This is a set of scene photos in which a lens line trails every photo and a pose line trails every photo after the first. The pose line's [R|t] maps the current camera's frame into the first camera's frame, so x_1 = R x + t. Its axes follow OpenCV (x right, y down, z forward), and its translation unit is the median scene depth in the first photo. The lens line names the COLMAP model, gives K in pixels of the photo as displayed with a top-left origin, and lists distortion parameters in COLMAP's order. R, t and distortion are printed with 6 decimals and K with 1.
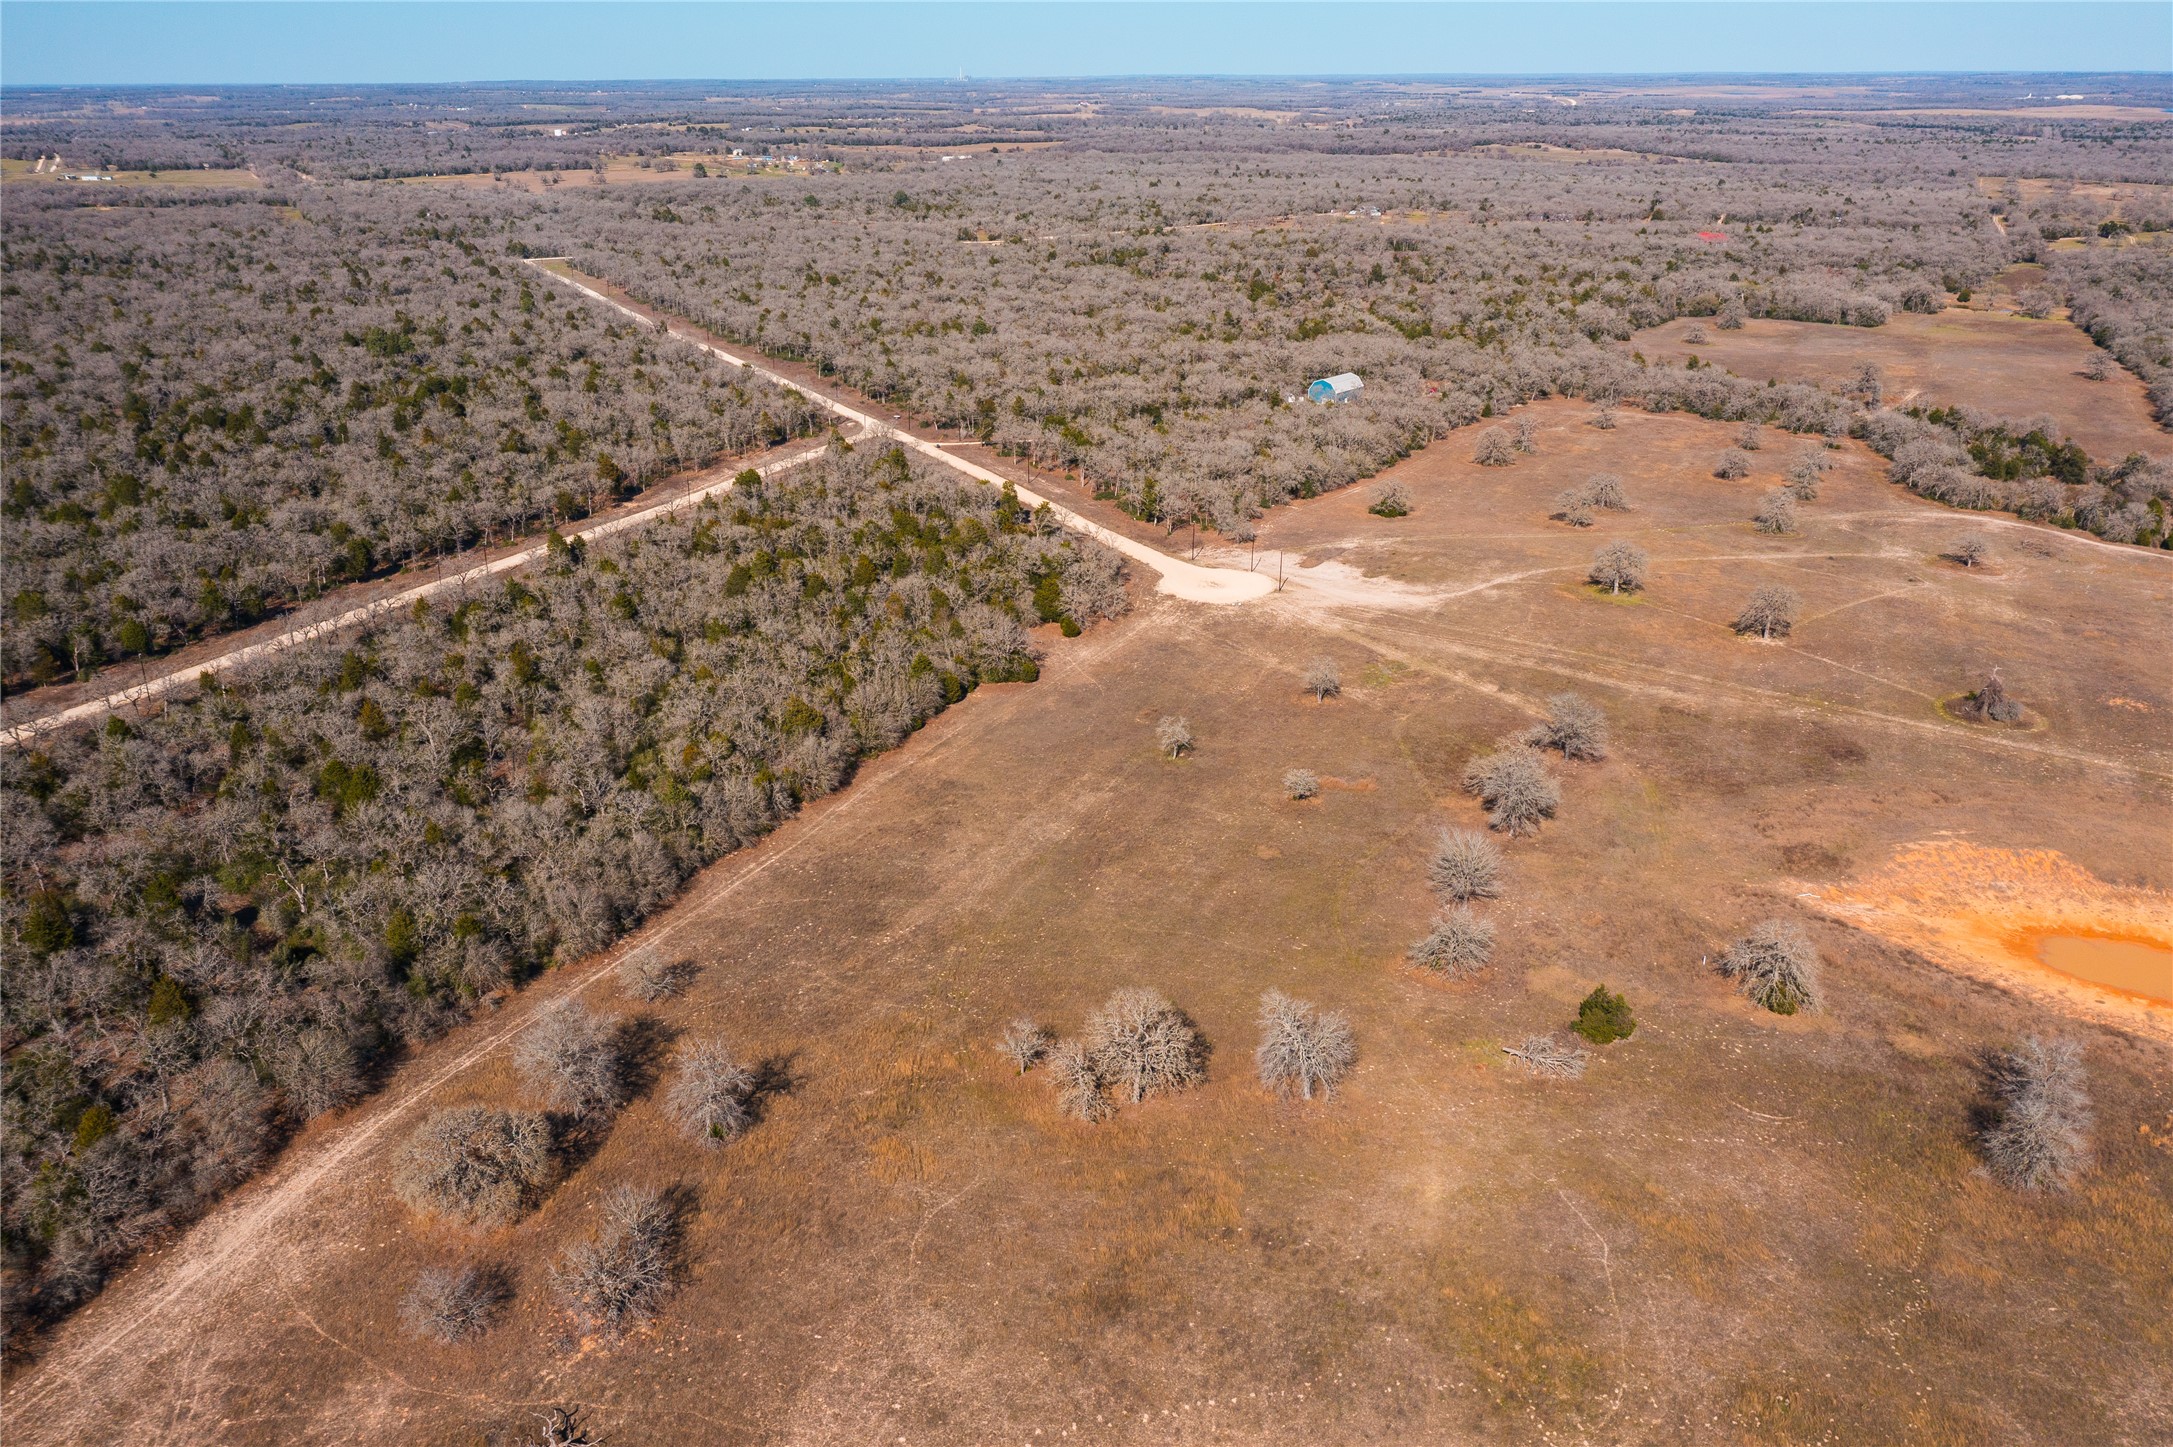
lens RADIAL K [[1701.9, 0, 1086.5], [0, 1701.9, 723.5], [0, 0, 1]] dist [0.003287, -0.003048]
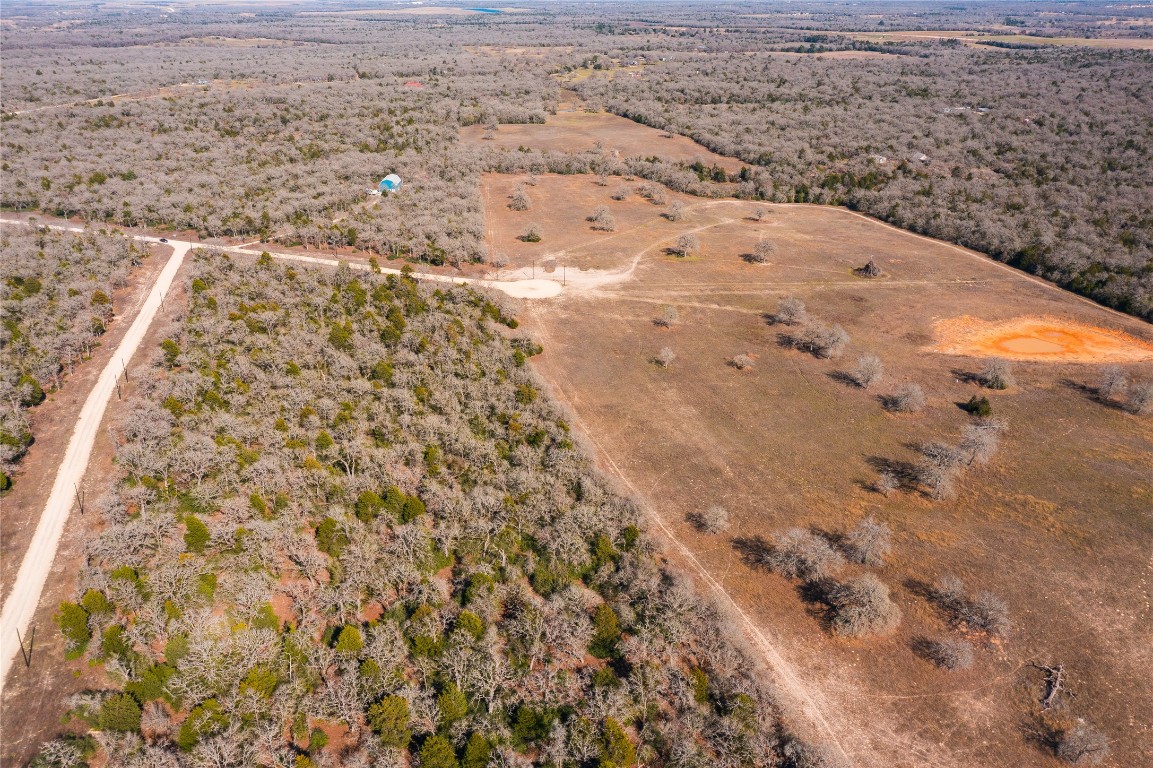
lens RADIAL K [[903.0, 0, 576.5], [0, 903.0, 384.0], [0, 0, 1]] dist [0.003287, -0.003048]
pose [[0.777612, -0.256633, 0.573986, -0.679845], [0.230084, 0.965734, 0.120079, -0.118871], [-0.585134, 0.038690, 0.810013, 0.180923]]
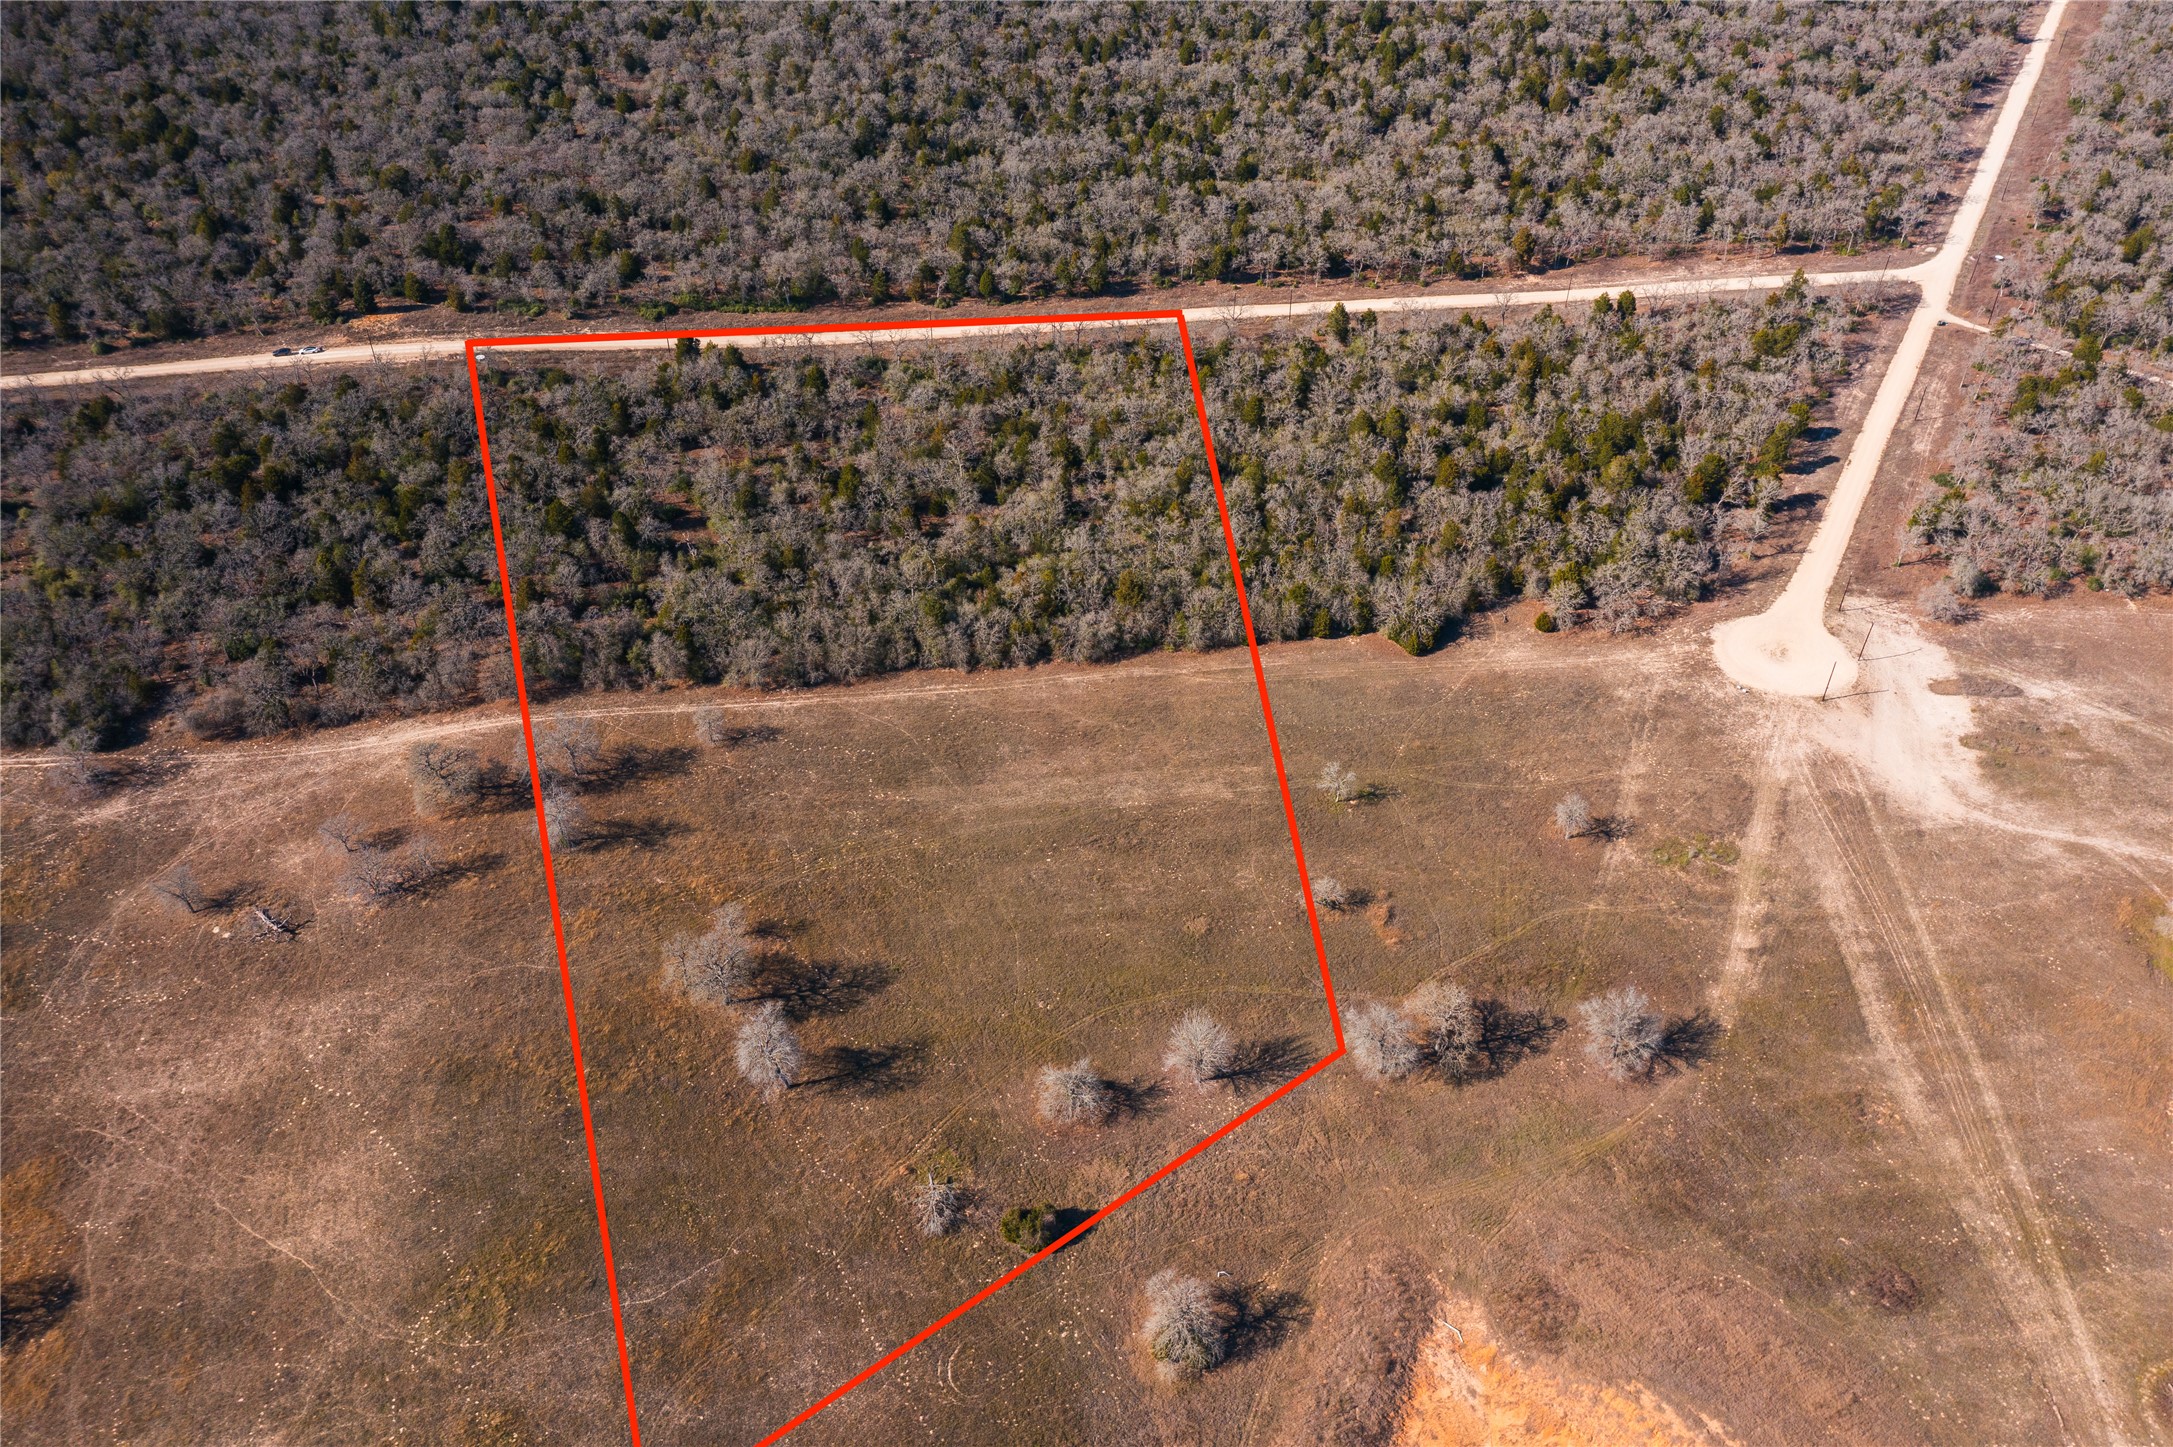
lens RADIAL K [[1701.9, 0, 1086.5], [0, 1701.9, 723.5], [0, 0, 1]] dist [0.003287, -0.003048]
pose [[0.536543, 0.536052, -0.651744, 0.625385], [-0.310473, 0.843549, 0.438214, -0.428818], [0.784683, -0.032772, 0.619030, 0.256348]]
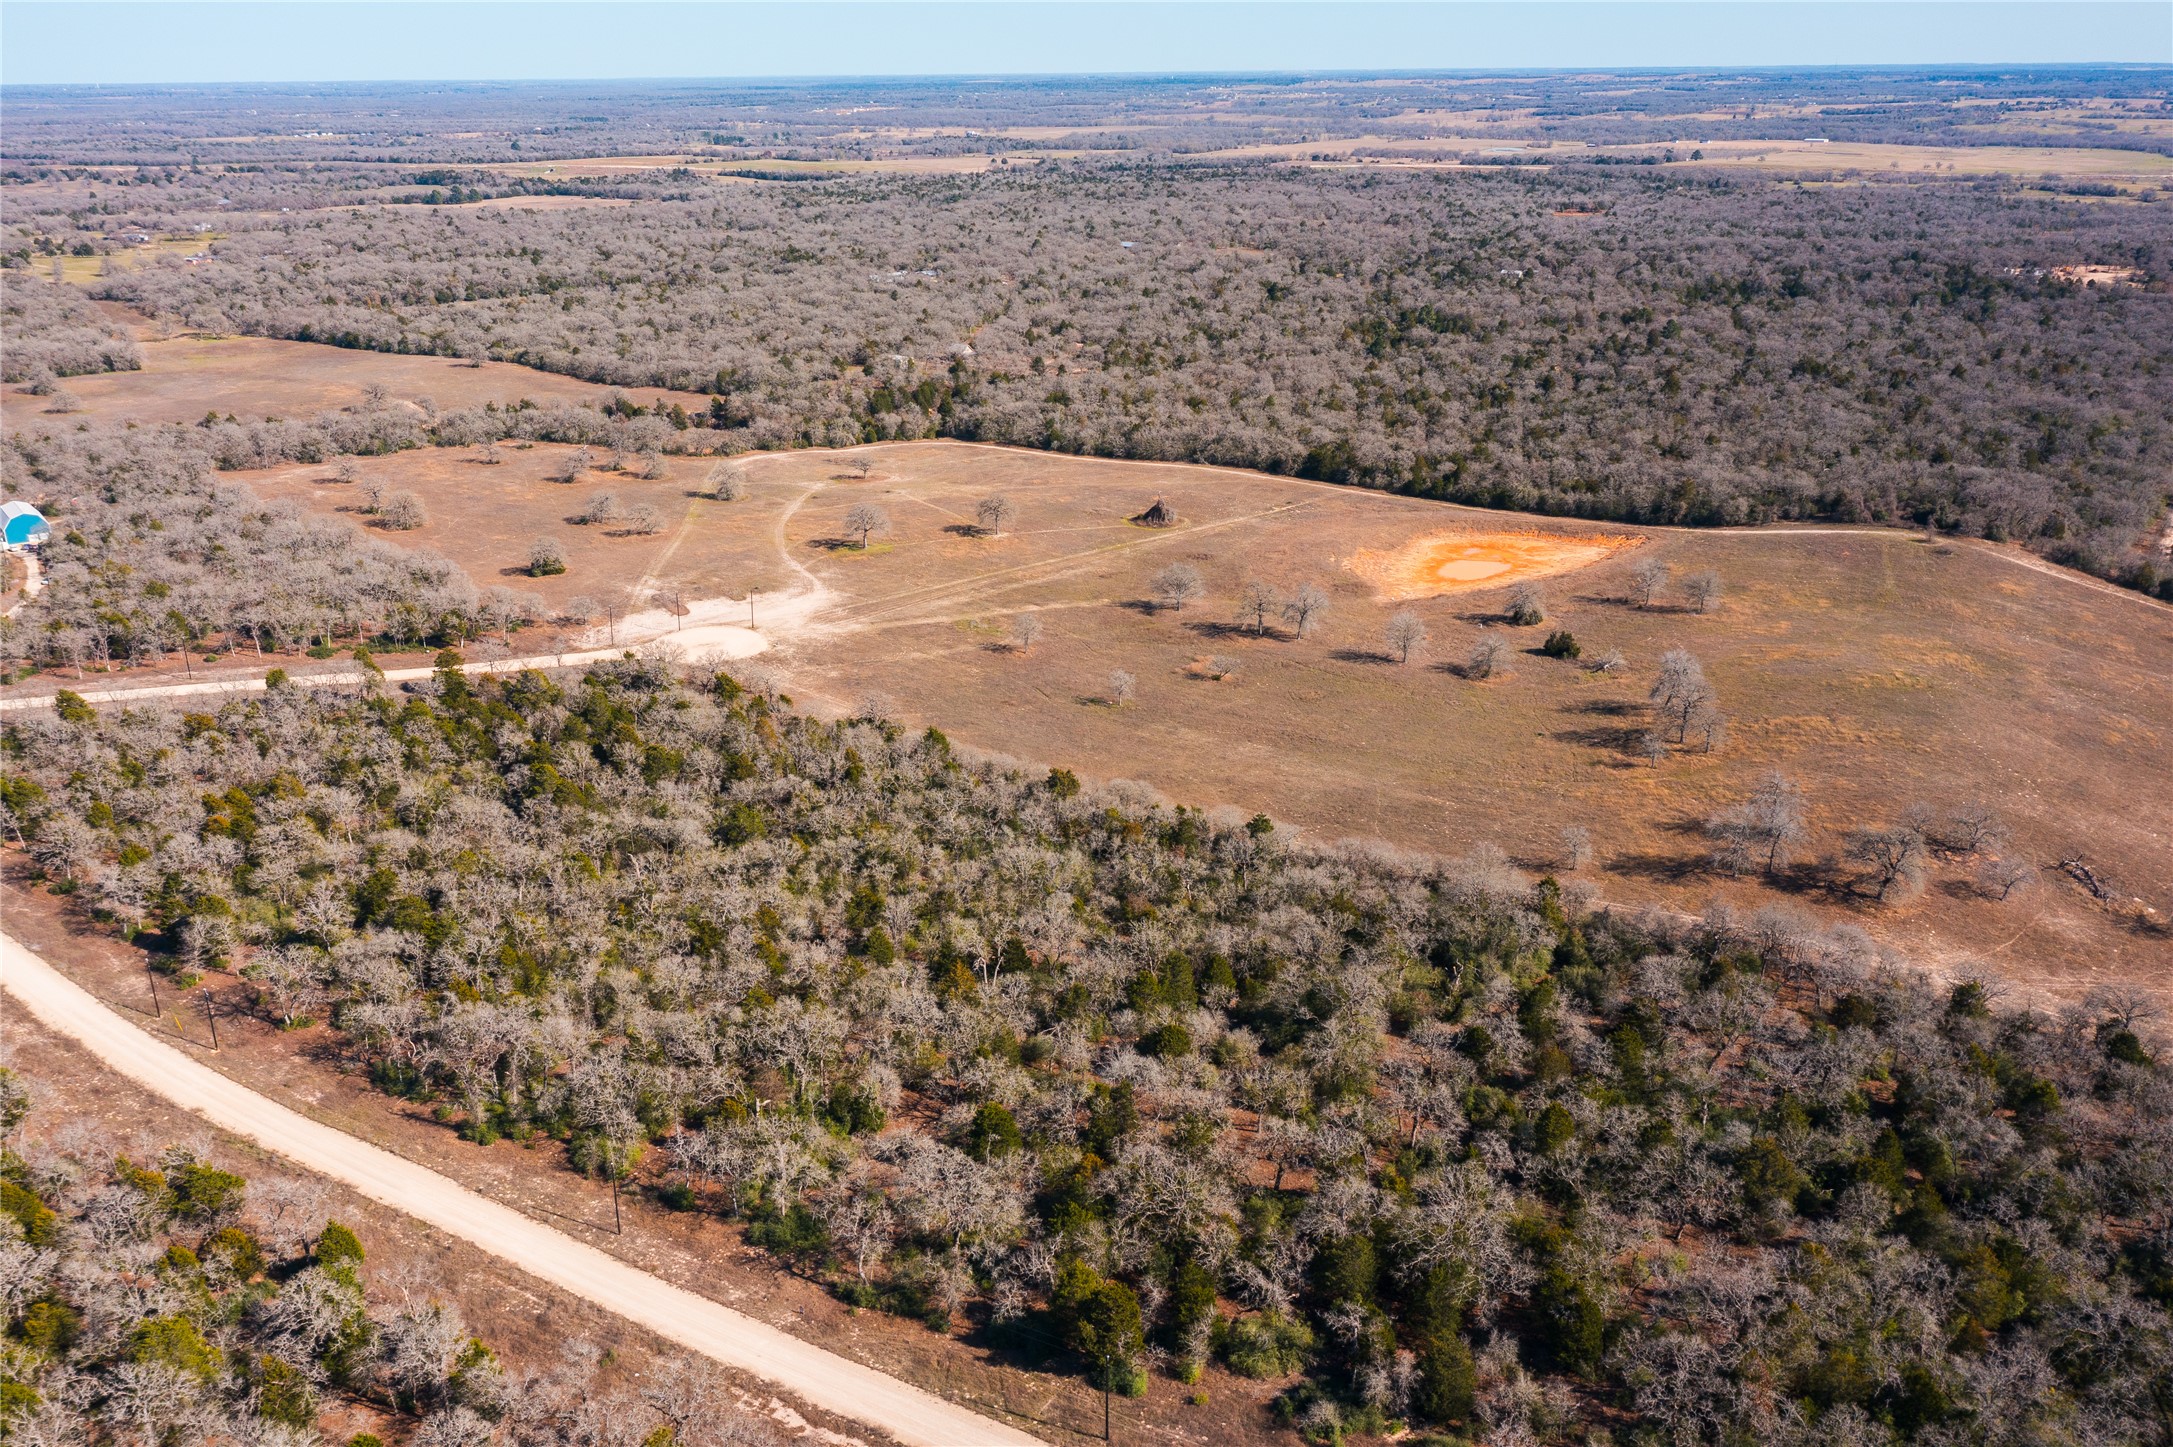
lens RADIAL K [[1665.5, 0, 1030.3], [0, 1665.5, 723.1], [0, 0, 1]] dist [0.003106, 0.005635]
pose [[0.234595, -0.355843, 0.904622, -1.087246], [0.358760, 0.896590, 0.259647, -0.311864], [-0.903469, 0.263631, 0.337998, 0.667632]]
